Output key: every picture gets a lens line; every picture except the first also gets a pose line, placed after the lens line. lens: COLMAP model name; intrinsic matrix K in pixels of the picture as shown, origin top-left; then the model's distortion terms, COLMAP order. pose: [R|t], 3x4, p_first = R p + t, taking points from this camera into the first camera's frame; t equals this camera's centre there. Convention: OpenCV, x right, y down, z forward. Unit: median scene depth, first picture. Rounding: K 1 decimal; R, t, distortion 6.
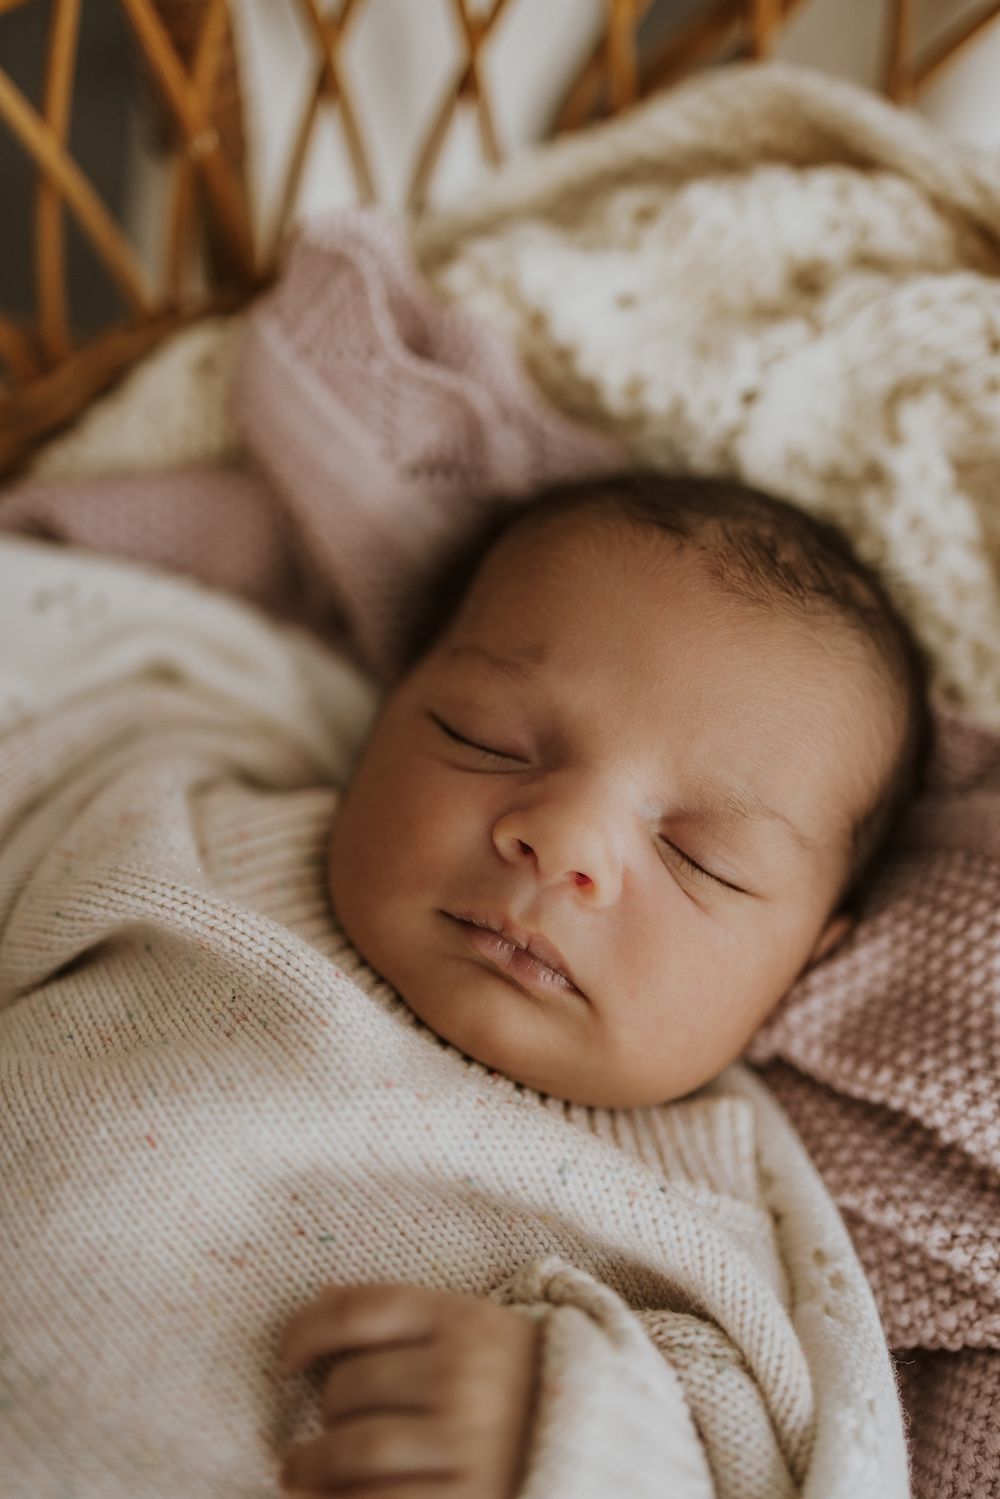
lens RADIAL K [[1559.5, 0, 492.4], [0, 1559.5, 749.5], [0, 0, 1]] dist [0.021959, 0.000000]
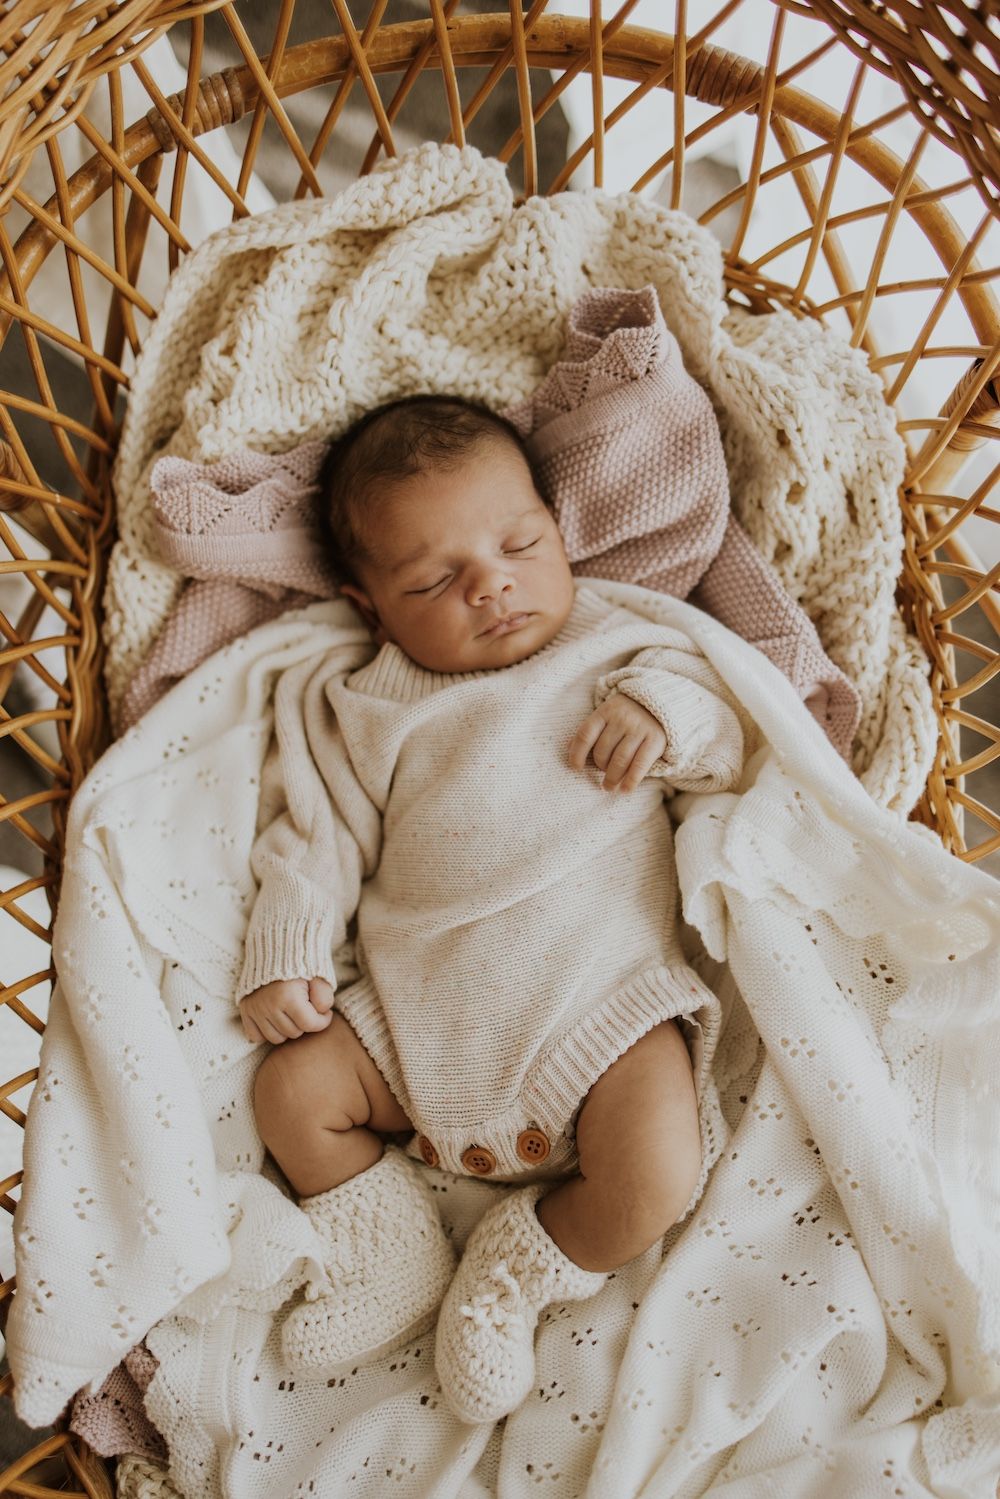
lens RADIAL K [[1559.5, 0, 477.7], [0, 1559.5, 774.9], [0, 0, 1]] dist [0.021959, 0.000000]
pose [[0.588362, -0.803842, 0.087565, -0.408062], [0.730023, 0.574631, 0.369953, -0.666636], [-0.347702, -0.153742, 0.924915, -1.336872]]
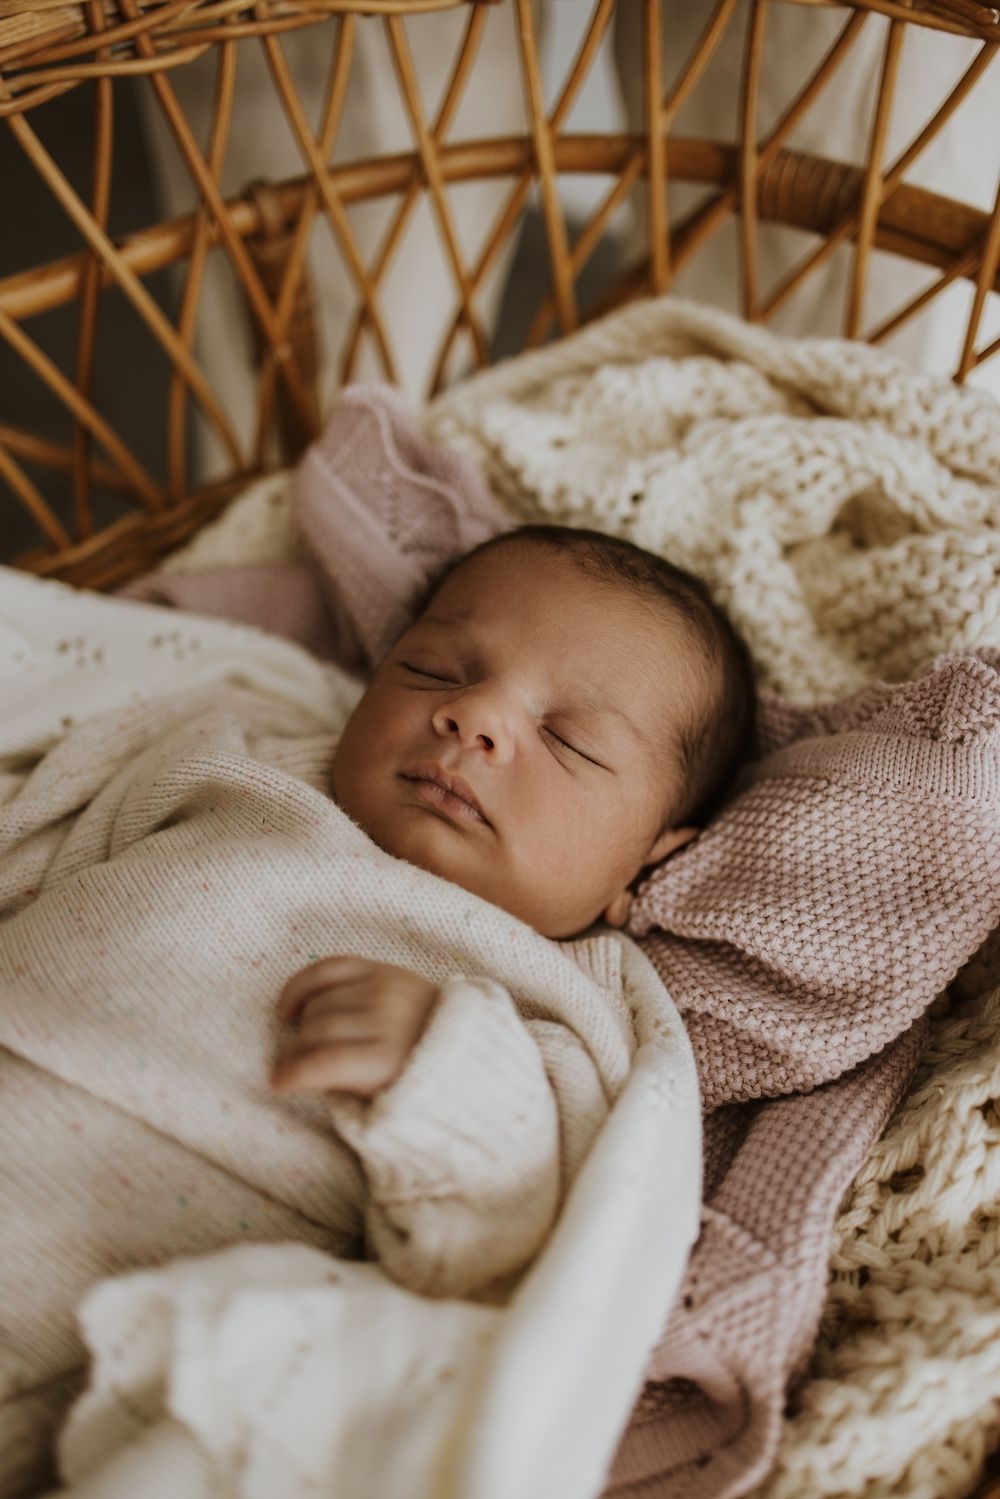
lens RADIAL K [[1559.5, 0, 465.6], [0, 1559.5, 751.2], [0, 0, 1]] dist [0.021959, 0.000000]
pose [[0.996616, 0.004348, -0.082078, 0.144262], [-0.021517, 0.977576, -0.209480, 0.368670], [0.079327, 0.210537, 0.974362, -0.456189]]
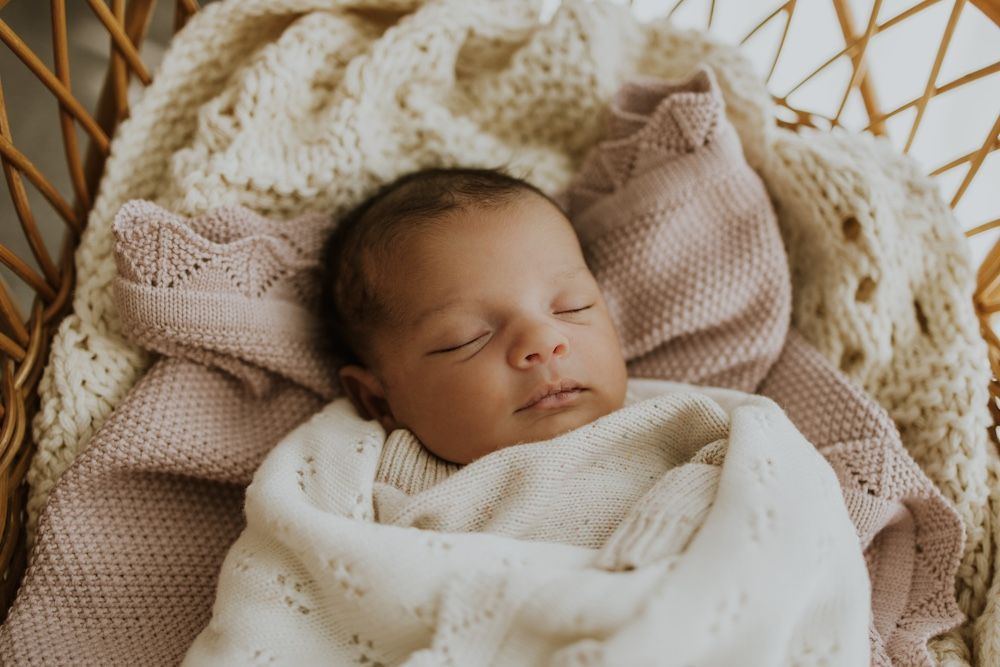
lens RADIAL K [[1040.4, 0, 517.2], [0, 1040.4, 358.0], [0, 0, 1]] dist [0.021959, 0.000000]
pose [[0.582285, -0.695638, 0.420752, -0.507278], [0.675999, 0.701790, 0.224758, -0.228743], [-0.451630, 0.153554, 0.878892, -0.195392]]
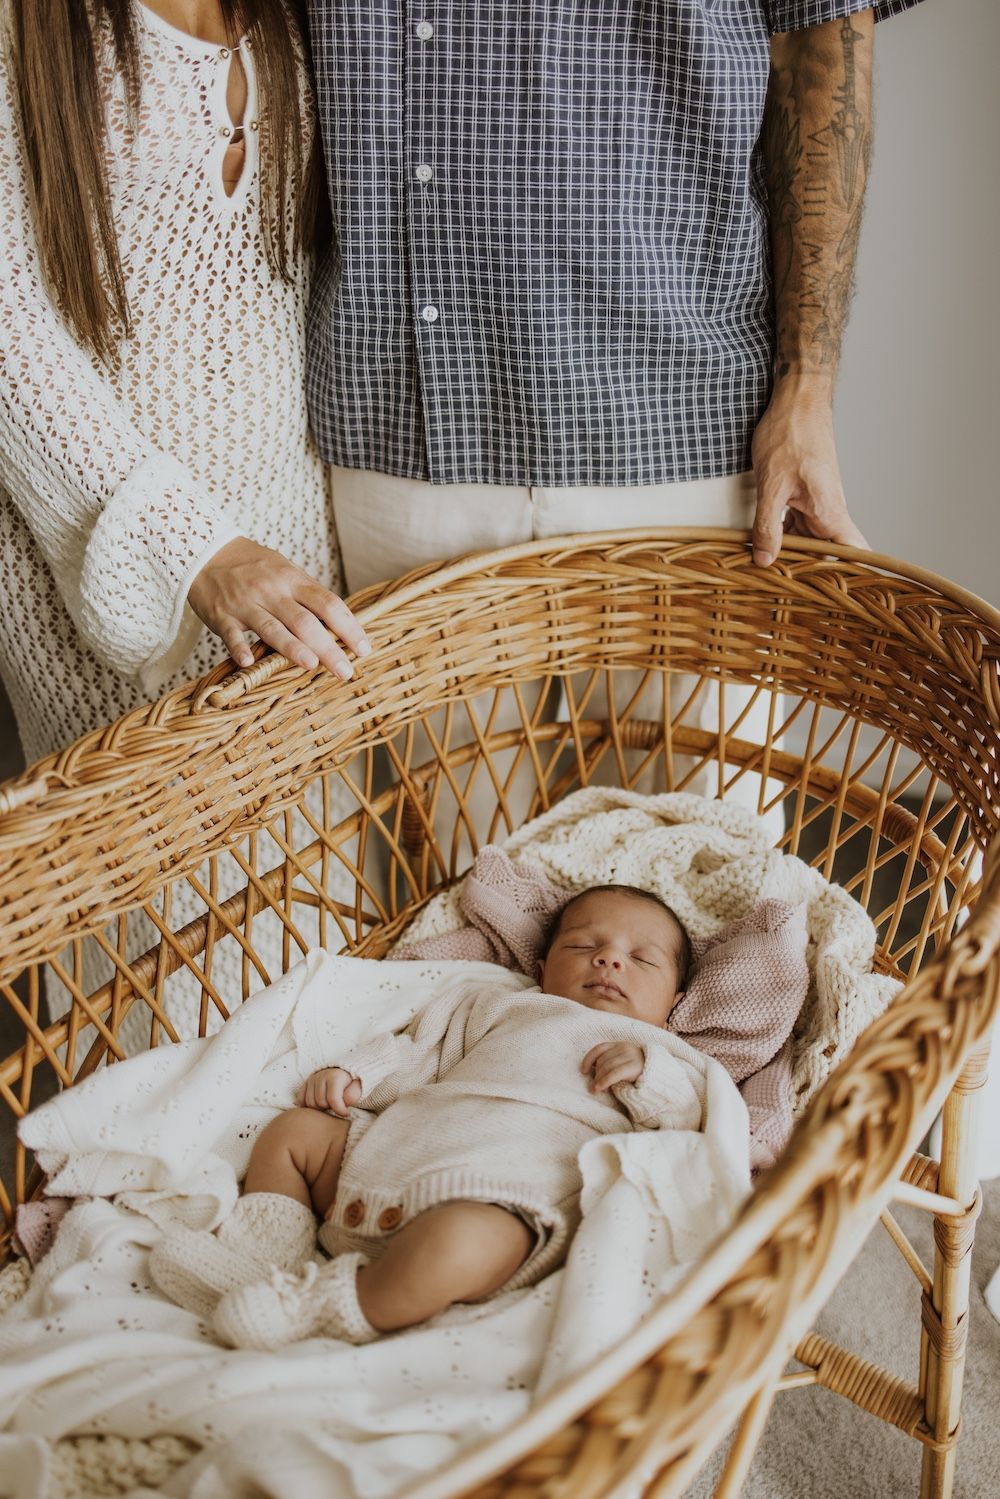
lens RADIAL K [[1559.5, 0, 487.2], [0, 1559.5, 745.1], [0, 0, 1]] dist [0.021959, 0.000000]
pose [[0.965483, -0.187127, 0.181182, -0.797922], [0.248895, 0.867850, -0.429987, 1.114953], [-0.076777, 0.460240, 0.884469, -2.546314]]
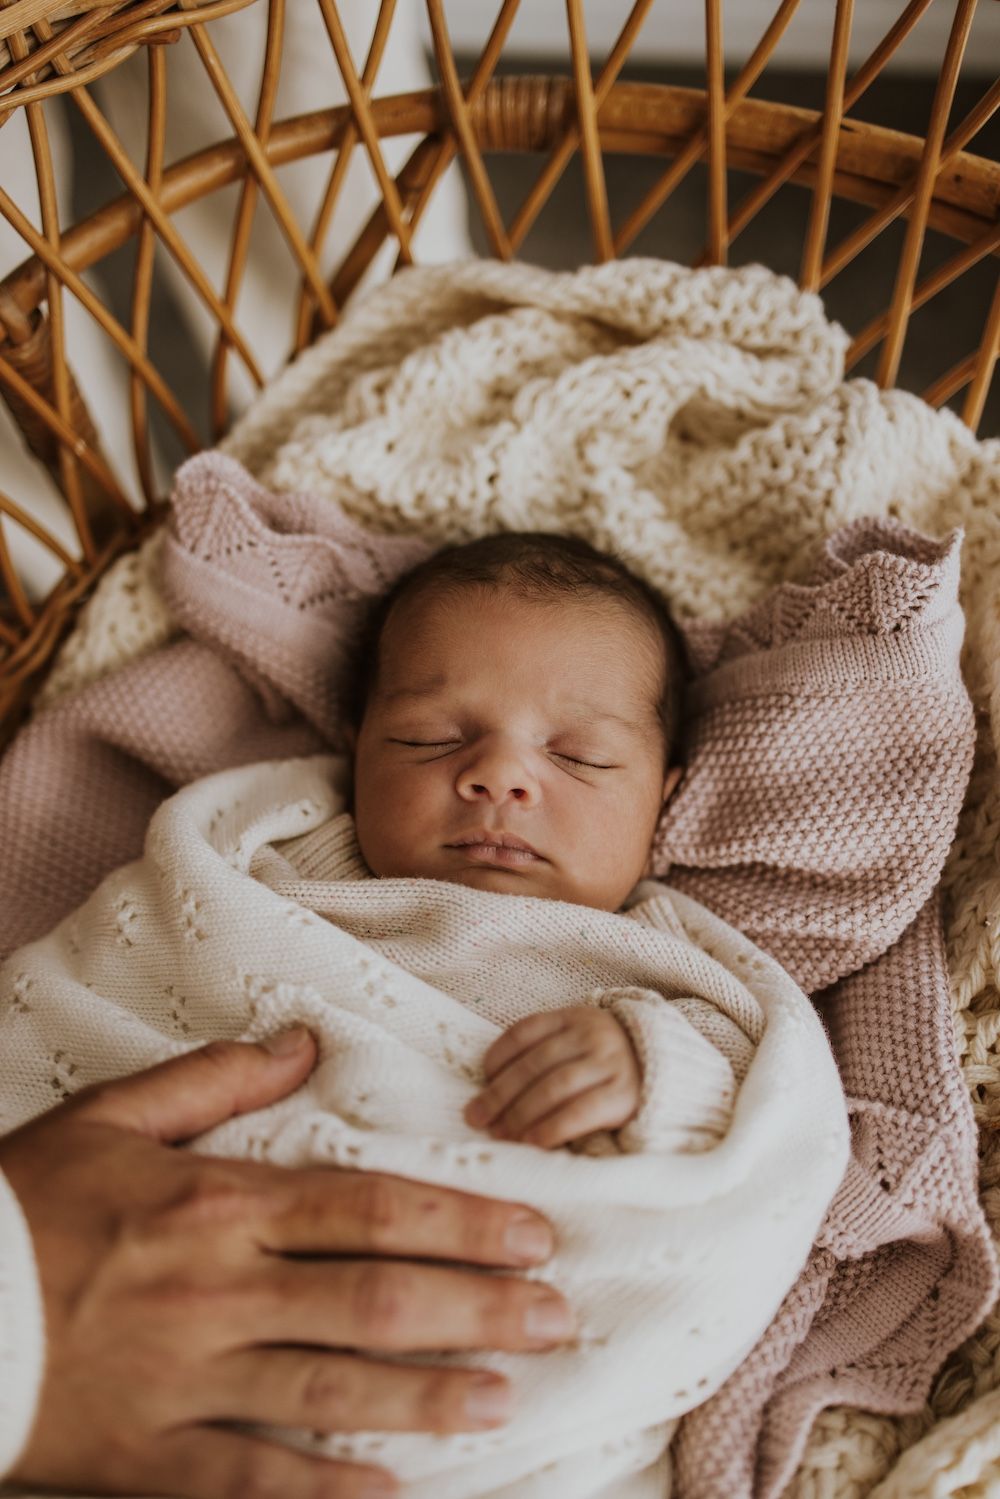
lens RADIAL K [[1559.5, 0, 480.9], [0, 1559.5, 766.4], [0, 0, 1]] dist [0.021959, 0.000000]
pose [[0.922250, -0.373843, 0.098474, -0.116731], [0.376441, 0.926401, -0.008568, 0.048586], [-0.088023, 0.044972, 0.995103, -0.578442]]
